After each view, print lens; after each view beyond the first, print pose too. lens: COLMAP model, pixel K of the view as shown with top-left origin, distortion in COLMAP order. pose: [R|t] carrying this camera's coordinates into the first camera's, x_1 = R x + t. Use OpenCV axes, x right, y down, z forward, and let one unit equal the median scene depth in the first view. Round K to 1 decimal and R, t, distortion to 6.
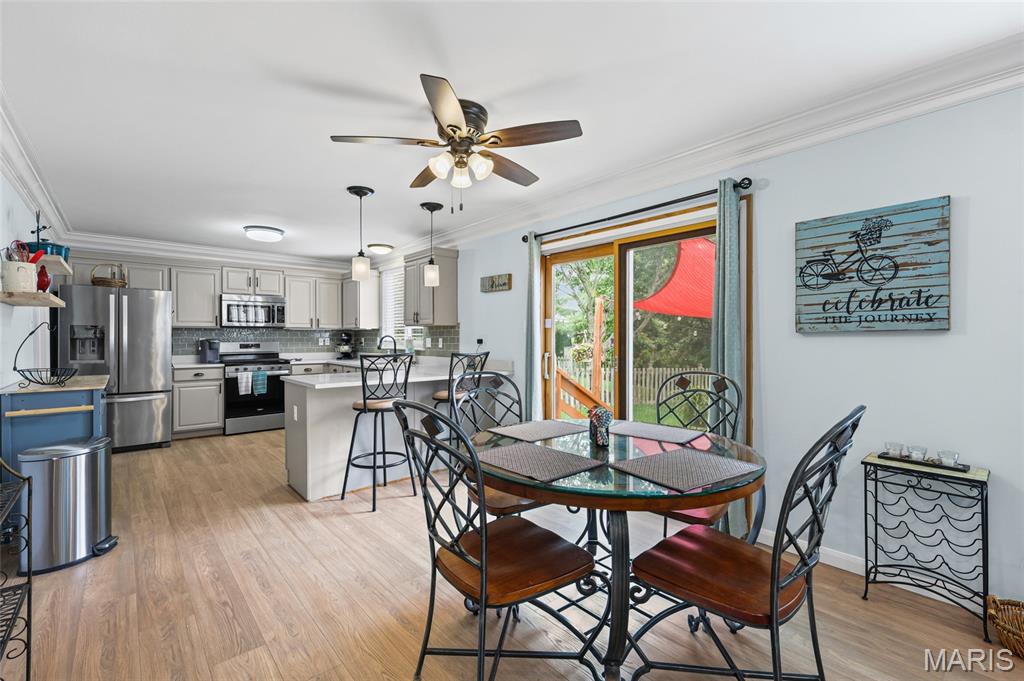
lens RADIAL K [[443.2, 0, 511.6], [0, 443.2, 341.9], [0, 0, 1]] dist [-0.002240, -0.000367]
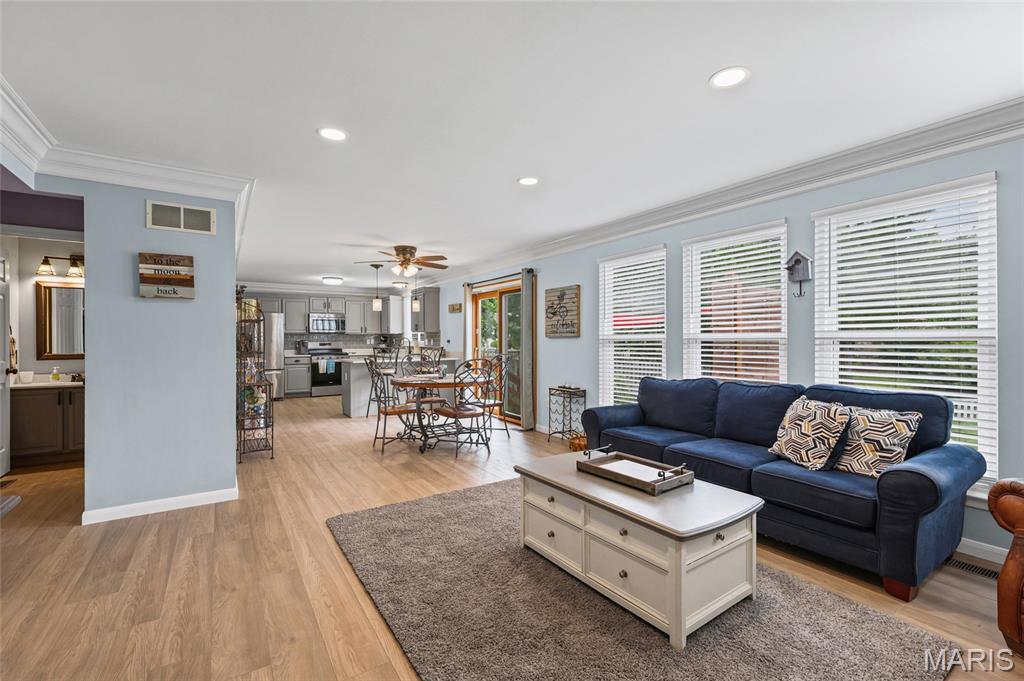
lens RADIAL K [[443.2, 0, 511.6], [0, 443.2, 341.9], [0, 0, 1]] dist [-0.002240, -0.000367]
pose [[0.990654, -0.001146, -0.136391, 0.349454], [0.001099, 0.999999, -0.000414, 0.001766], [0.136391, 0.000260, 0.990655, -0.586408]]
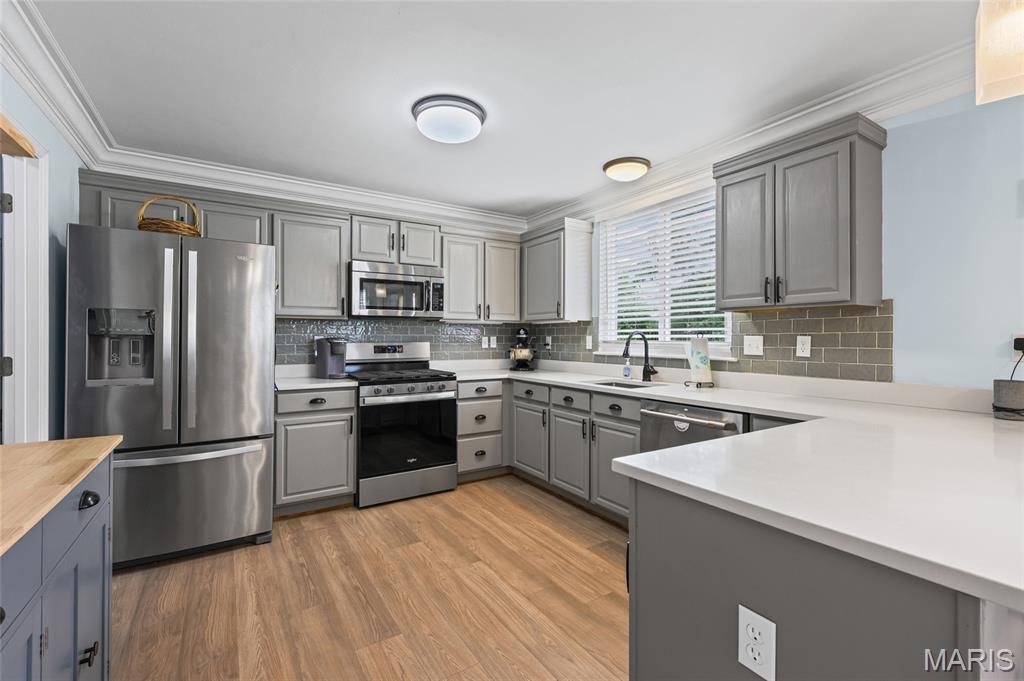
lens RADIAL K [[450.4, 0, 508.4], [0, 450.4, 339.3], [0, 0, 1]] dist [0.001564, 0.000394]
pose [[0.986118, 0.001902, -0.166036, -0.368691], [-0.003089, 0.999971, -0.006892, -0.000911], [0.166019, 0.007309, 0.986096, 0.470664]]
